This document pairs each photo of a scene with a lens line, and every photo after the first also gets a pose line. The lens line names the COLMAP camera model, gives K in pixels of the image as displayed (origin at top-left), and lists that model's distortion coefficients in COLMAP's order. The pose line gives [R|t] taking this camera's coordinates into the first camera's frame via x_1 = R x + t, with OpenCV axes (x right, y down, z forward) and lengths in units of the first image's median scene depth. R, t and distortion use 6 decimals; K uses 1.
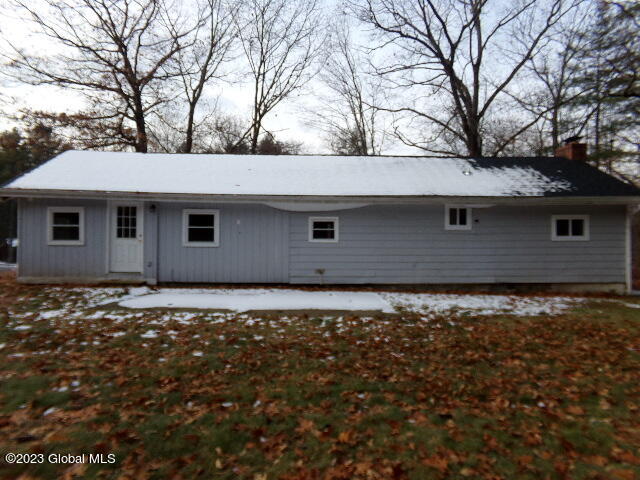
lens RADIAL K [[441.3, 0, 322.2], [0, 441.3, 244.3], [0, 0, 1]] dist [-0.016608, 0.013886]
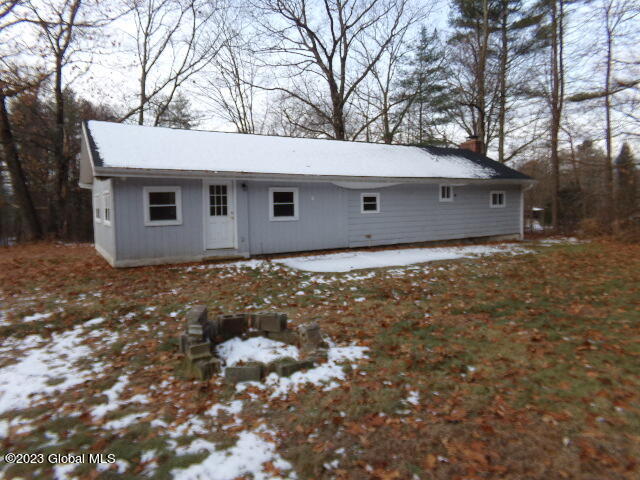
lens RADIAL K [[441.3, 0, 321.8], [0, 441.3, 237.7], [0, 0, 1]] dist [-0.016608, 0.013886]
pose [[0.863450, -0.060799, 0.500758, -0.760505], [0.032588, 0.997359, 0.064902, -0.021723], [-0.503381, -0.039721, 0.863151, -0.024491]]
